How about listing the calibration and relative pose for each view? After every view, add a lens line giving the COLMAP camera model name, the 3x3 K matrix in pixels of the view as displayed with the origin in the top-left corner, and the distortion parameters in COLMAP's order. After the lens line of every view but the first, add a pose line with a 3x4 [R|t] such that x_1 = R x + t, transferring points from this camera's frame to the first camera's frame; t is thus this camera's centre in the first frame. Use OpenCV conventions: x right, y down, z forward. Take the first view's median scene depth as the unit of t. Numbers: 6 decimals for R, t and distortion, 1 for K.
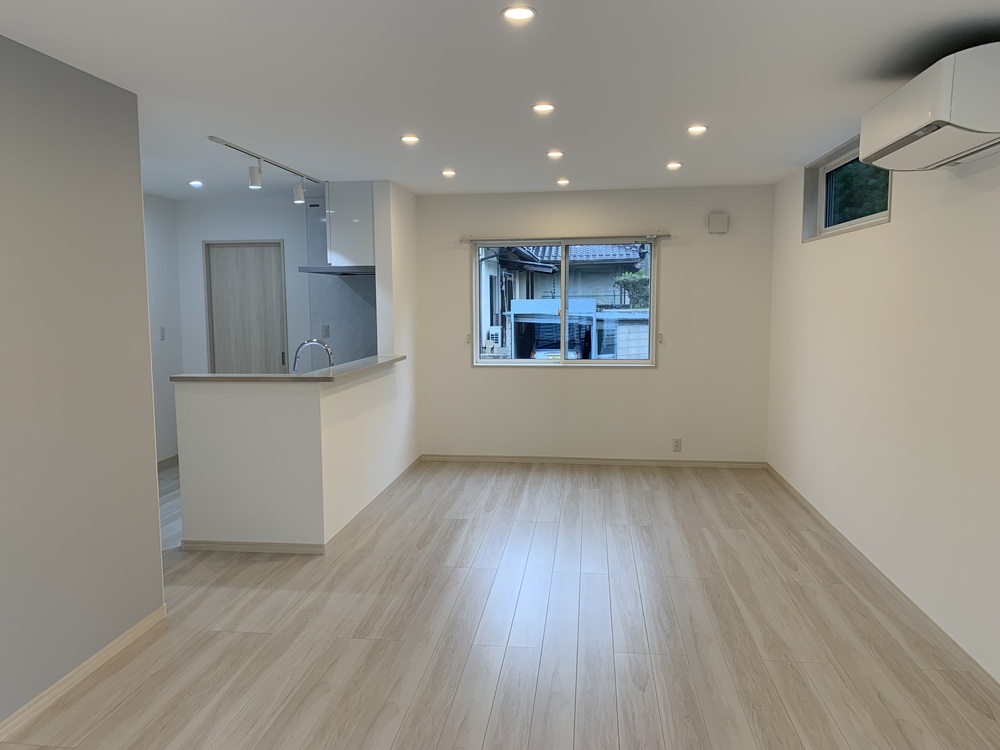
lens RADIAL K [[756.4, 0, 500.0], [0, 756.4, 375.0], [0, 0, 1]] dist [0.122476, -0.262164]
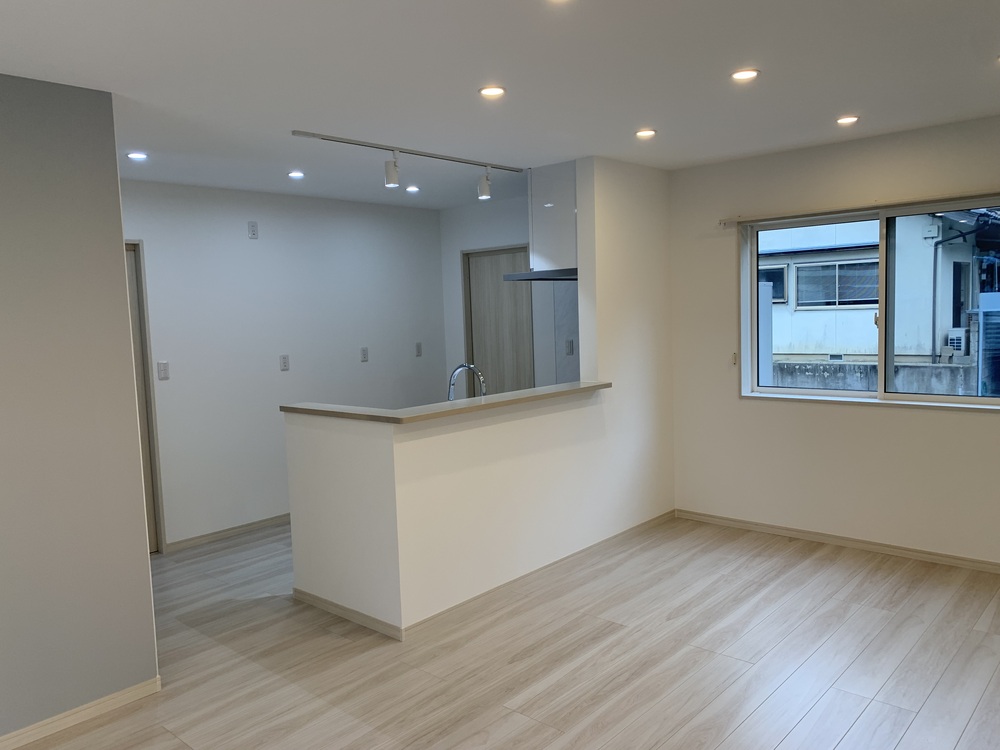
lens RADIAL K [[760.7, 0, 500.0], [0, 760.7, 375.0], [0, 0, 1]] dist [0.025498, -0.002793]
pose [[0.812128, 0.025630, -0.582917, 0.231426], [-0.025662, 0.999637, 0.008201, -0.037206], [0.582915, 0.008298, 0.812491, 0.316721]]
